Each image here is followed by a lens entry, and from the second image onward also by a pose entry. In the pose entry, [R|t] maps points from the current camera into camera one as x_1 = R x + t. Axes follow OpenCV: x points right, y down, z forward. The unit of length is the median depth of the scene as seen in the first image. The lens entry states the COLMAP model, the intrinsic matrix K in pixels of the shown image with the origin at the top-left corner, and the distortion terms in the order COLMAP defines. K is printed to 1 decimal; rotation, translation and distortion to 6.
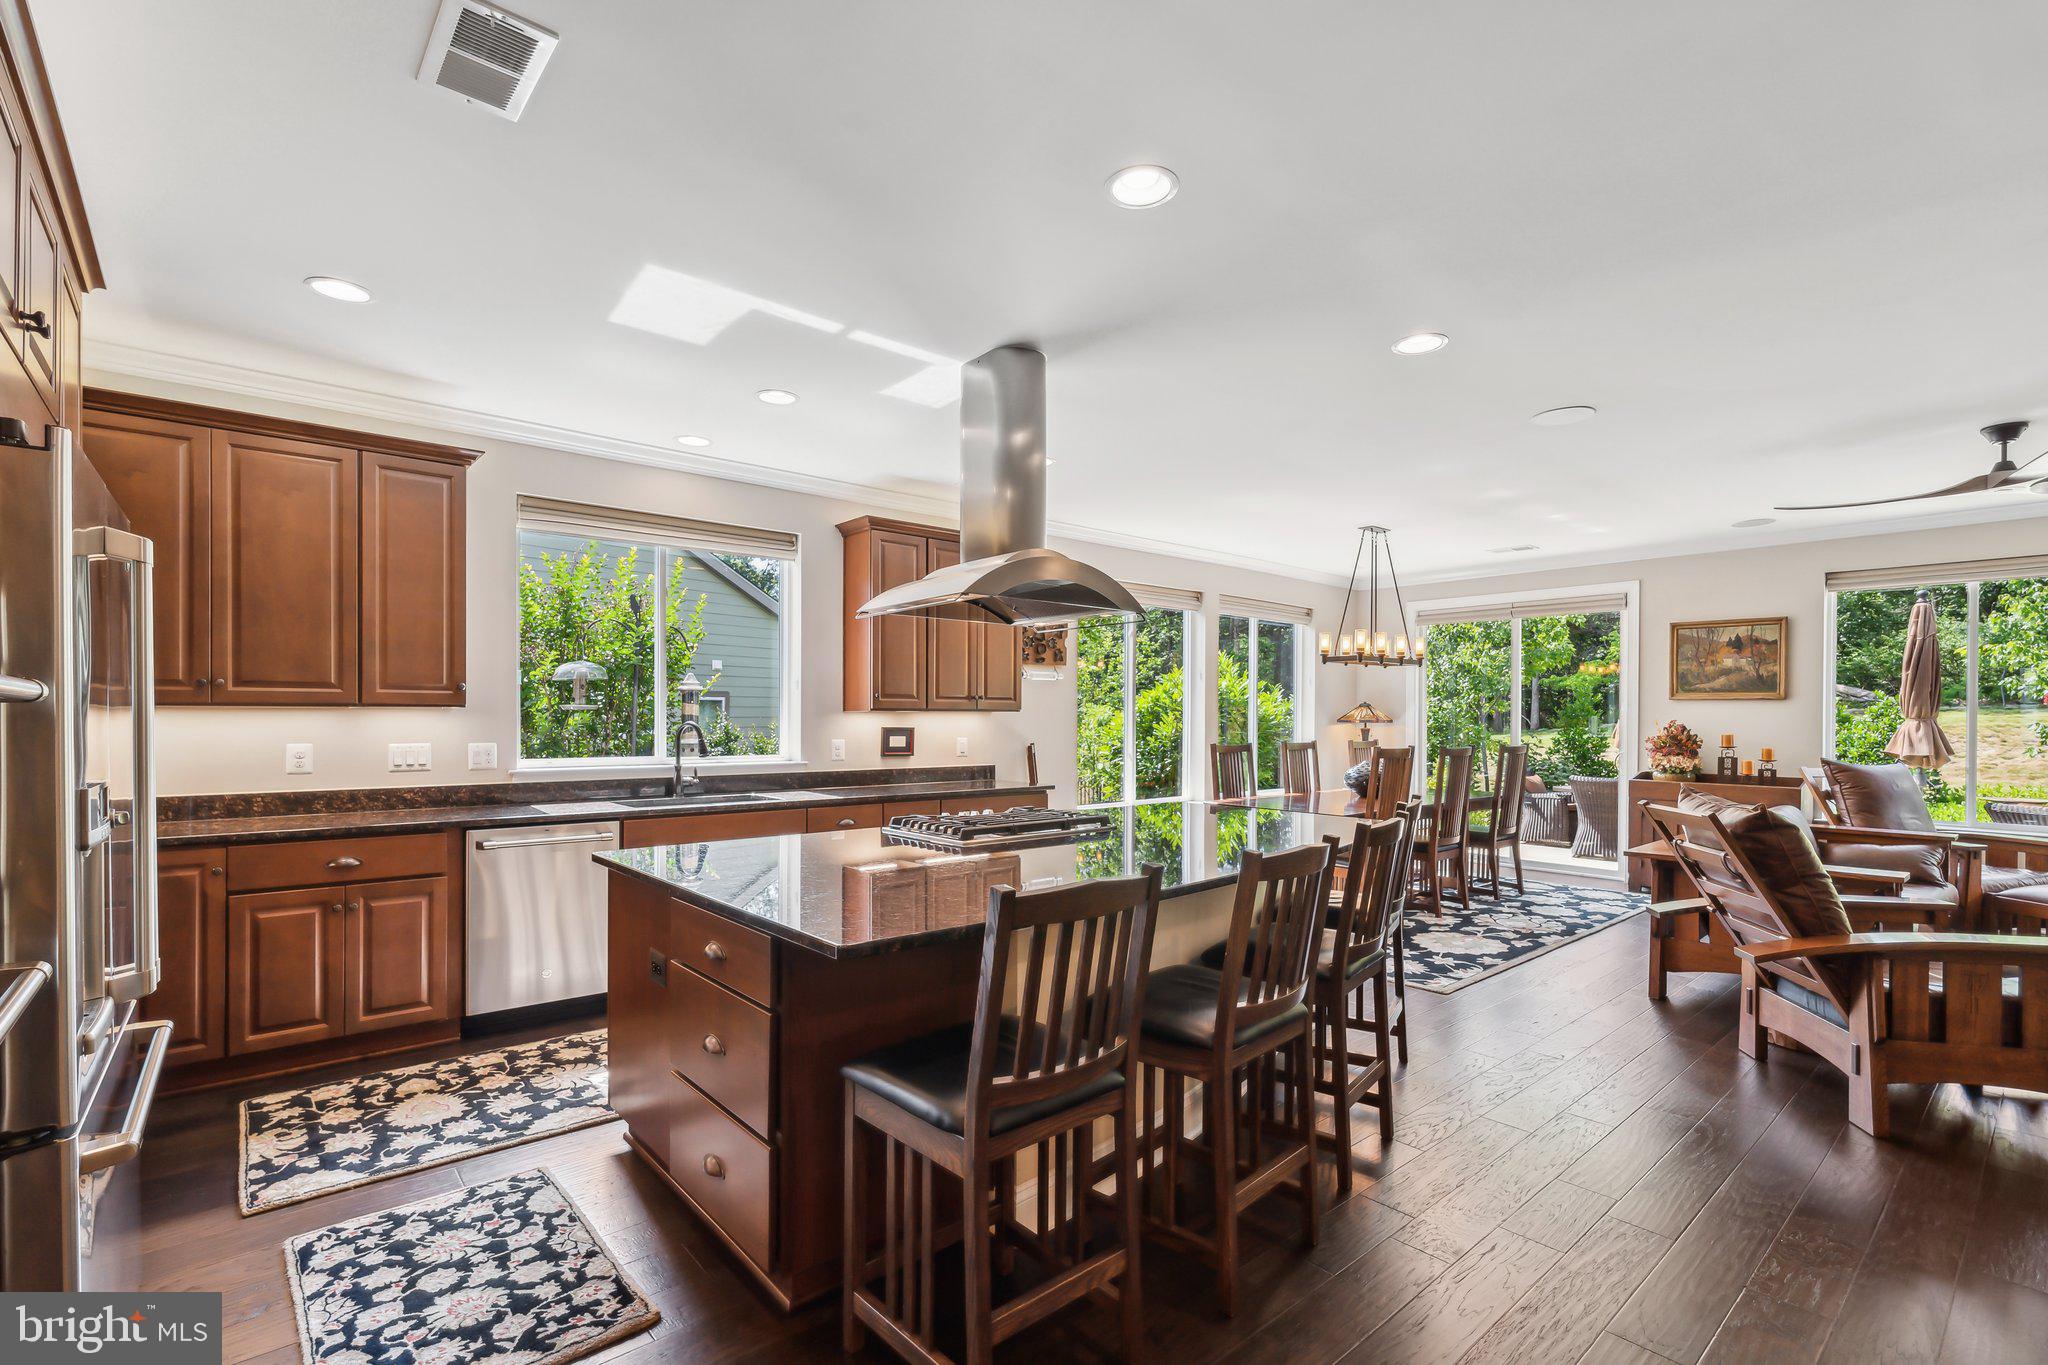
lens RADIAL K [[914.5, 0, 1016.9], [0, 914.5, 723.1], [0, 0, 1]] dist [-0.004946, -0.000111]
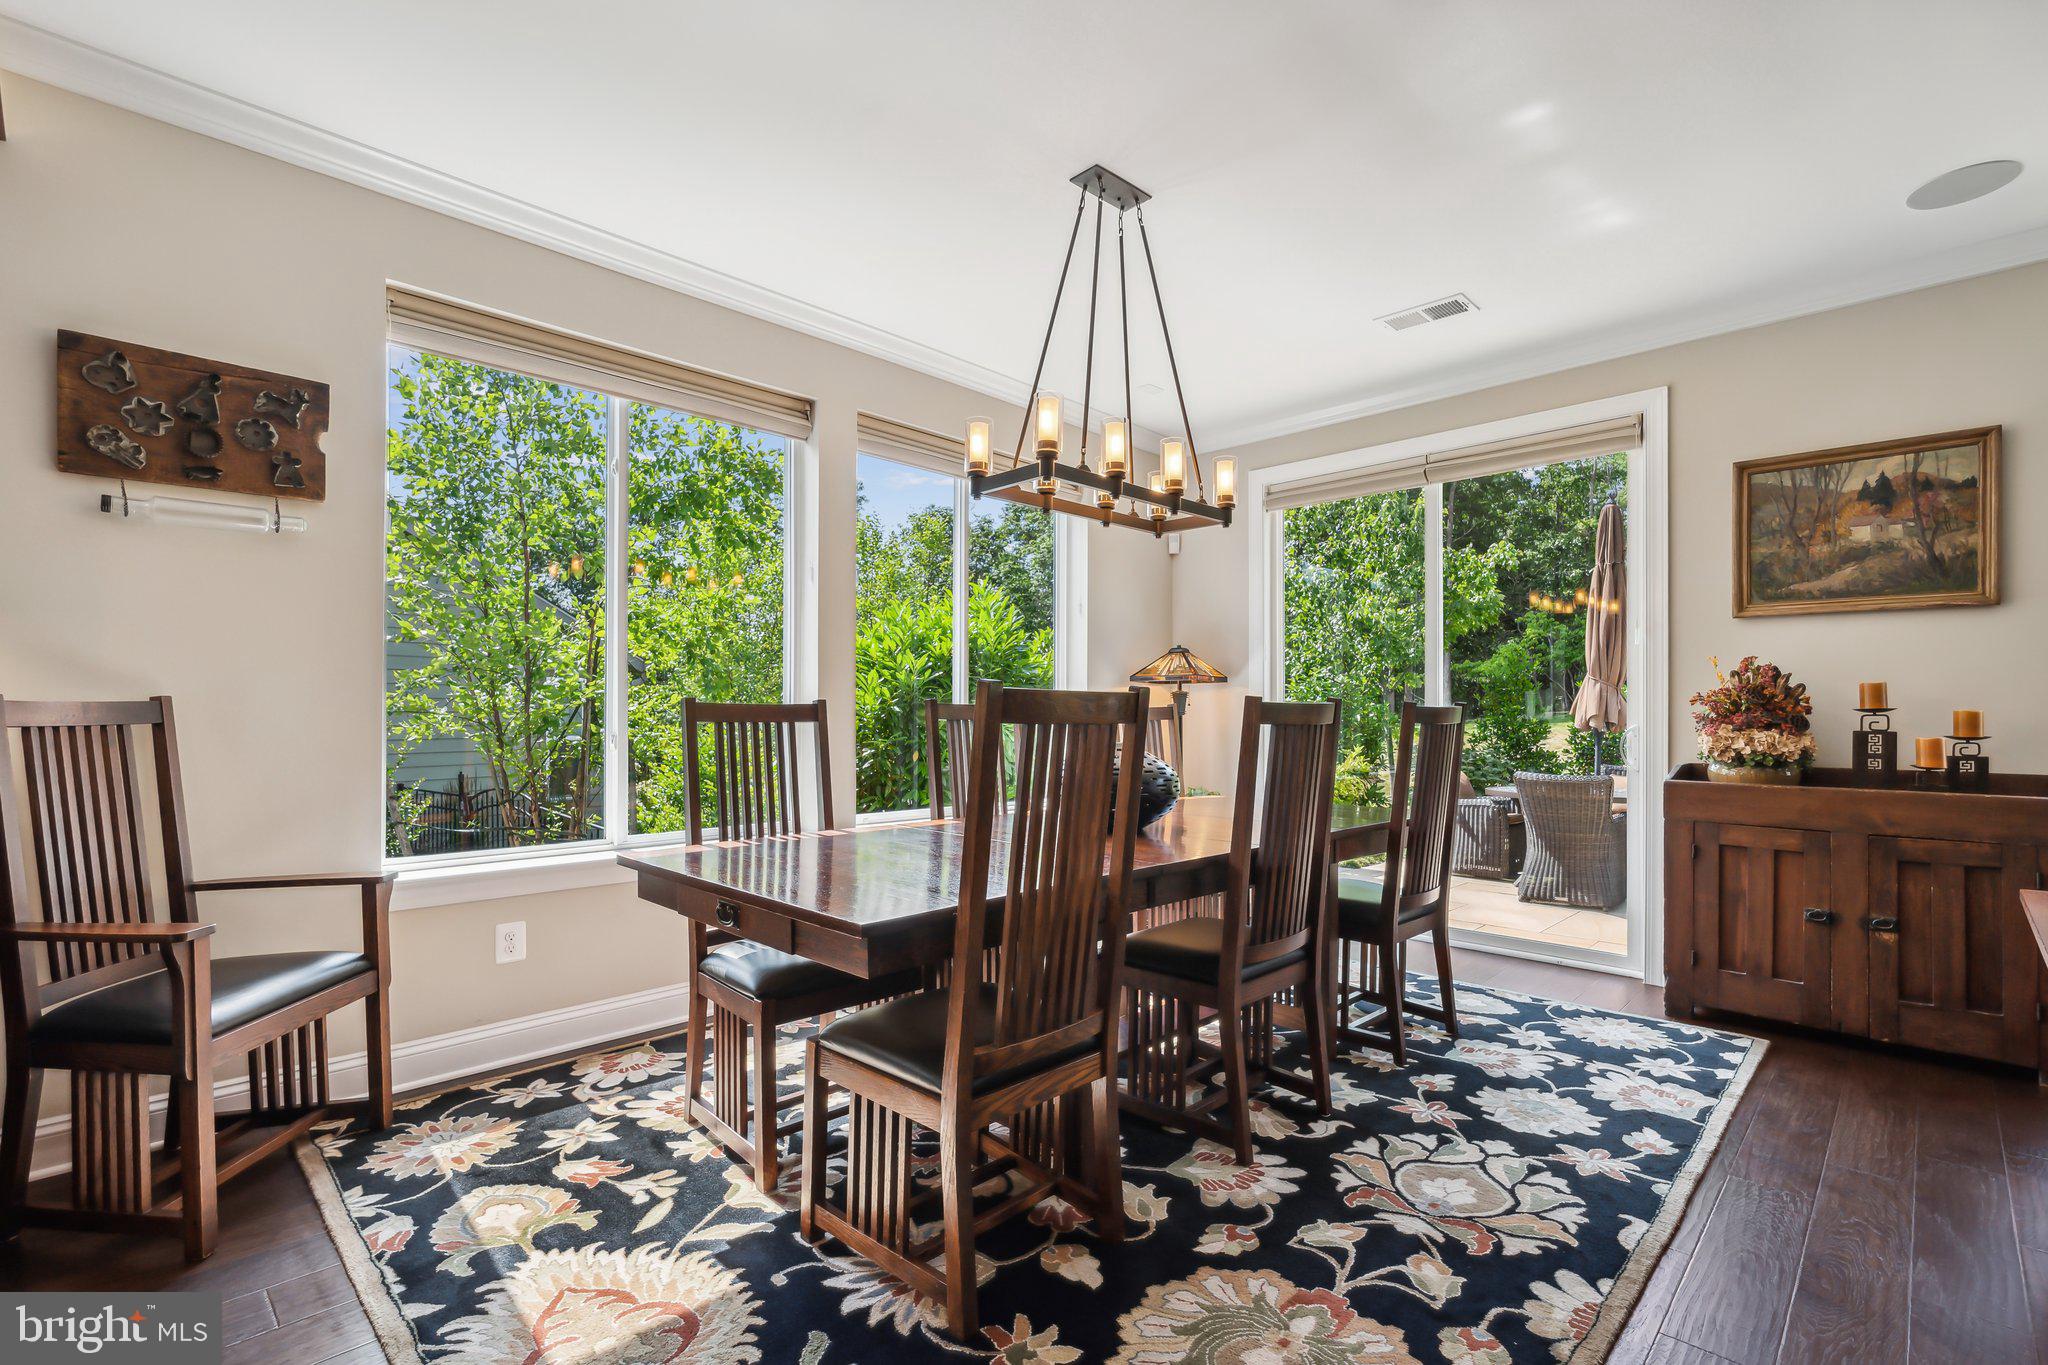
lens RADIAL K [[914.5, 0, 1029.8], [0, 914.5, 712.9], [0, 0, 1]] dist [-0.004946, -0.000111]
pose [[0.995890, -0.002698, 0.090535, 0.391072], [0.003588, 0.999947, -0.009667, 0.039156], [-0.090504, 0.009952, 0.995846, 0.731071]]
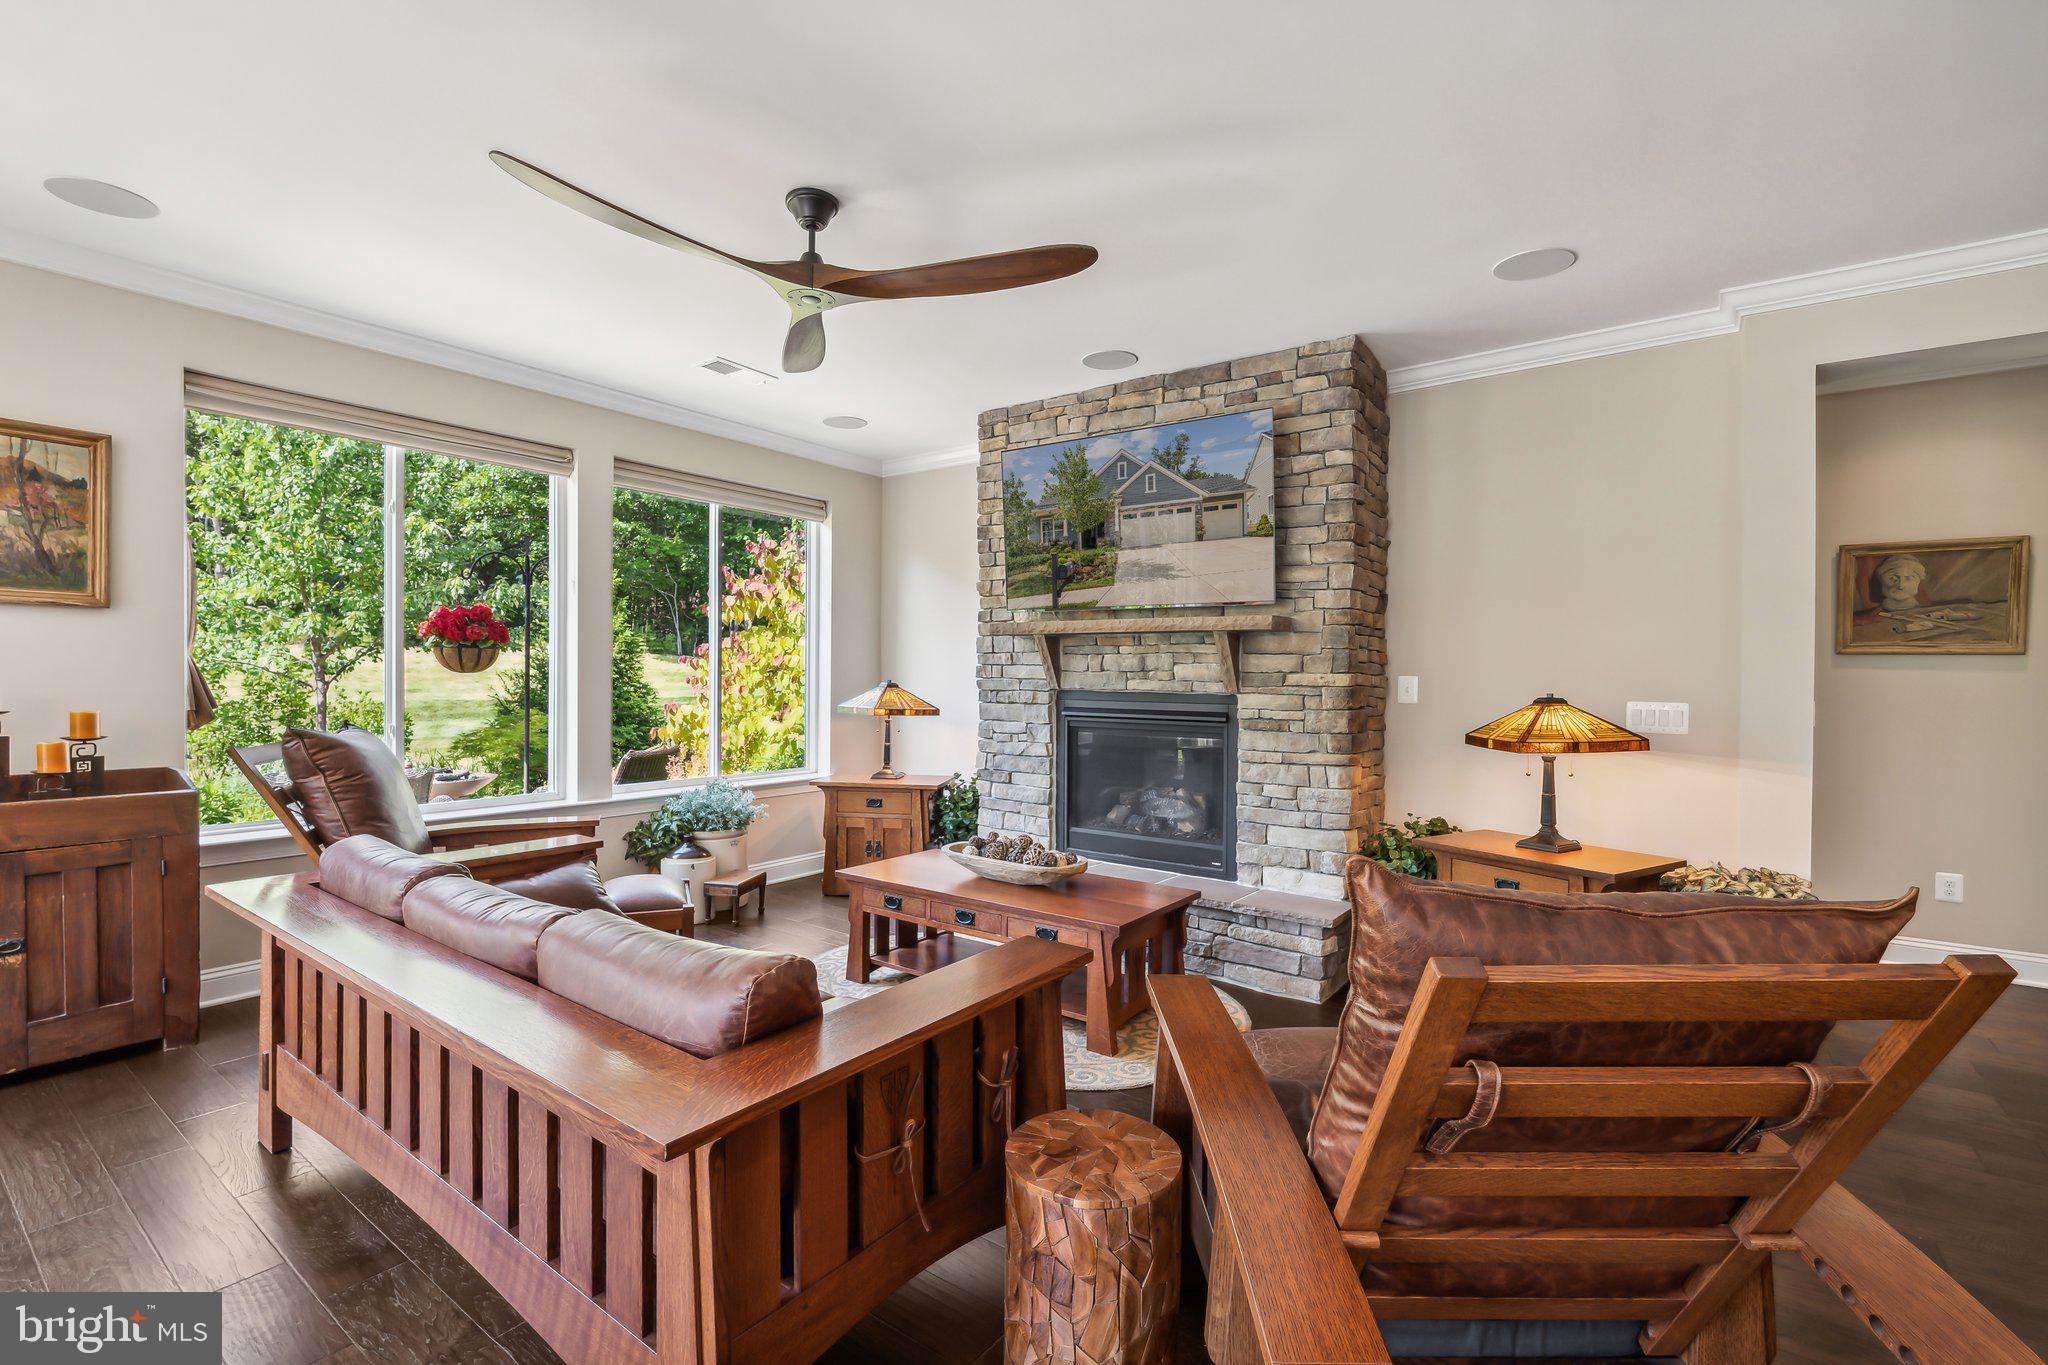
lens RADIAL K [[914.5, 0, 1037.1], [0, 914.5, 683.4], [0, 0, 1]] dist [-0.004946, -0.000111]
pose [[-0.235683, -0.017305, 0.971676, 0.327484], [-0.001409, 0.999846, 0.017465, 0.005860], [-0.971829, 0.002747, -0.235671, 0.793965]]
